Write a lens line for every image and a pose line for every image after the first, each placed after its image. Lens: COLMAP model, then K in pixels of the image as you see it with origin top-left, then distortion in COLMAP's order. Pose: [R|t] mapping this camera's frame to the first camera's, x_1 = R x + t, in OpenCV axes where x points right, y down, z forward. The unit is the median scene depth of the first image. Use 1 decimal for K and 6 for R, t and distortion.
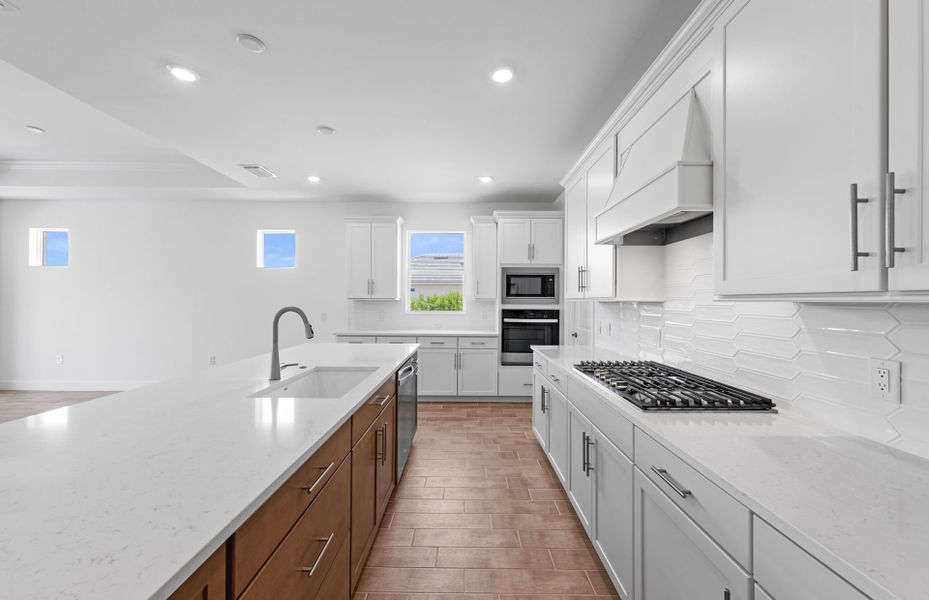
lens RADIAL K [[358.8, 0, 462.0], [0, 358.8, 300.0], [0, 0, 1]] dist [0.012447, -0.000536]
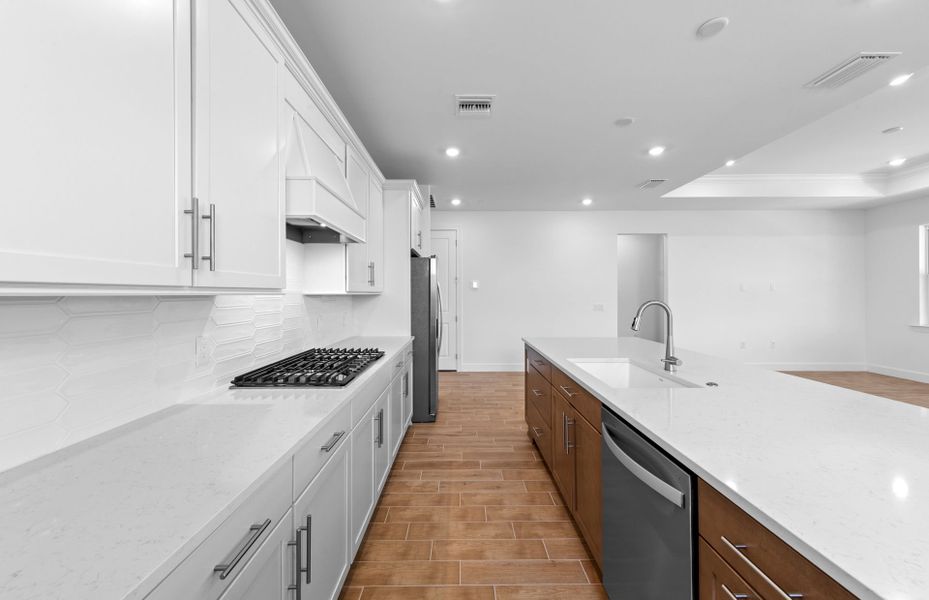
lens RADIAL K [[358.8, 0, 463.8], [0, 358.8, 291.9], [0, 0, 1]] dist [0.012447, -0.000536]
pose [[-0.999790, -0.001702, -0.020442, 0.048313], [-0.001664, 0.999997, -0.001842, -0.003073], [0.020445, -0.001808, -0.999789, 0.994397]]
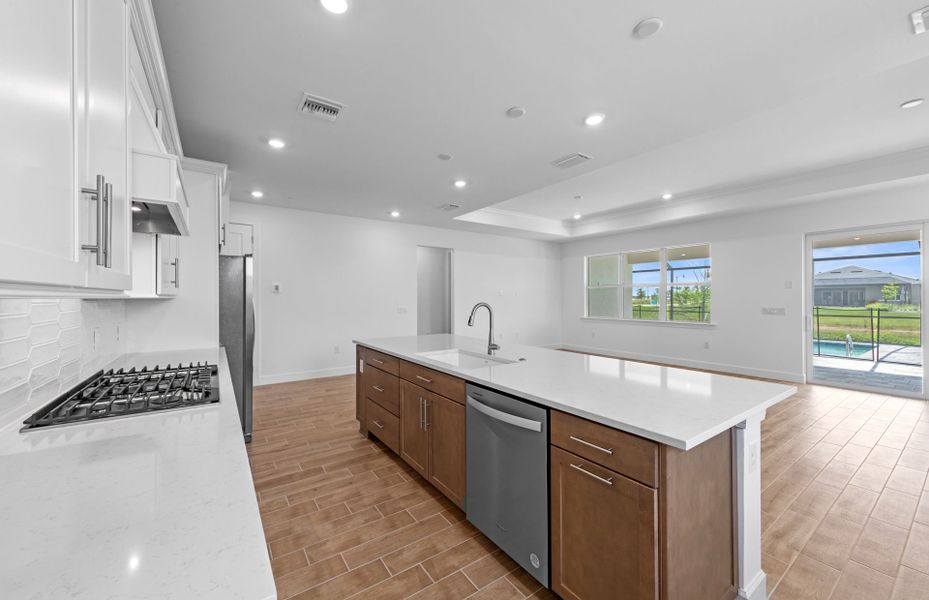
lens RADIAL K [[358.8, 0, 462.3], [0, 358.8, 295.9], [0, 0, 1]] dist [0.012447, -0.000536]
pose [[-0.814594, -0.006705, -0.579992, 0.192682], [-0.004783, 0.999977, -0.004843, -0.001833], [0.580011, -0.001171, -0.814607, 1.019639]]
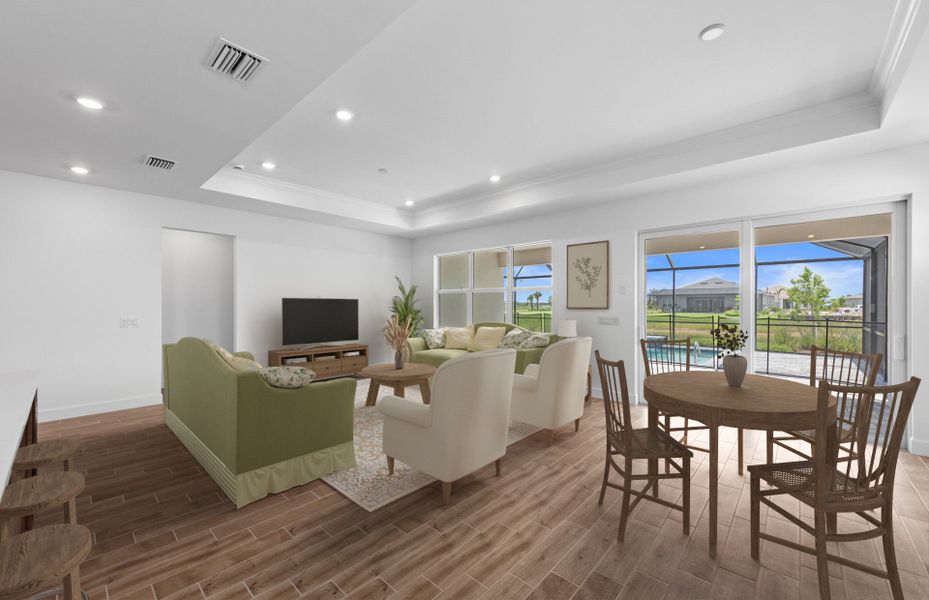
lens RADIAL K [[358.8, 0, 470.0], [0, 358.8, 299.3], [0, 0, 1]] dist [0.012447, -0.000536]
pose [[-0.670234, -0.017119, -0.741952, -0.433194], [-0.008140, 0.999843, -0.015716, -0.003582], [0.742105, -0.004494, -0.670269, 1.037069]]
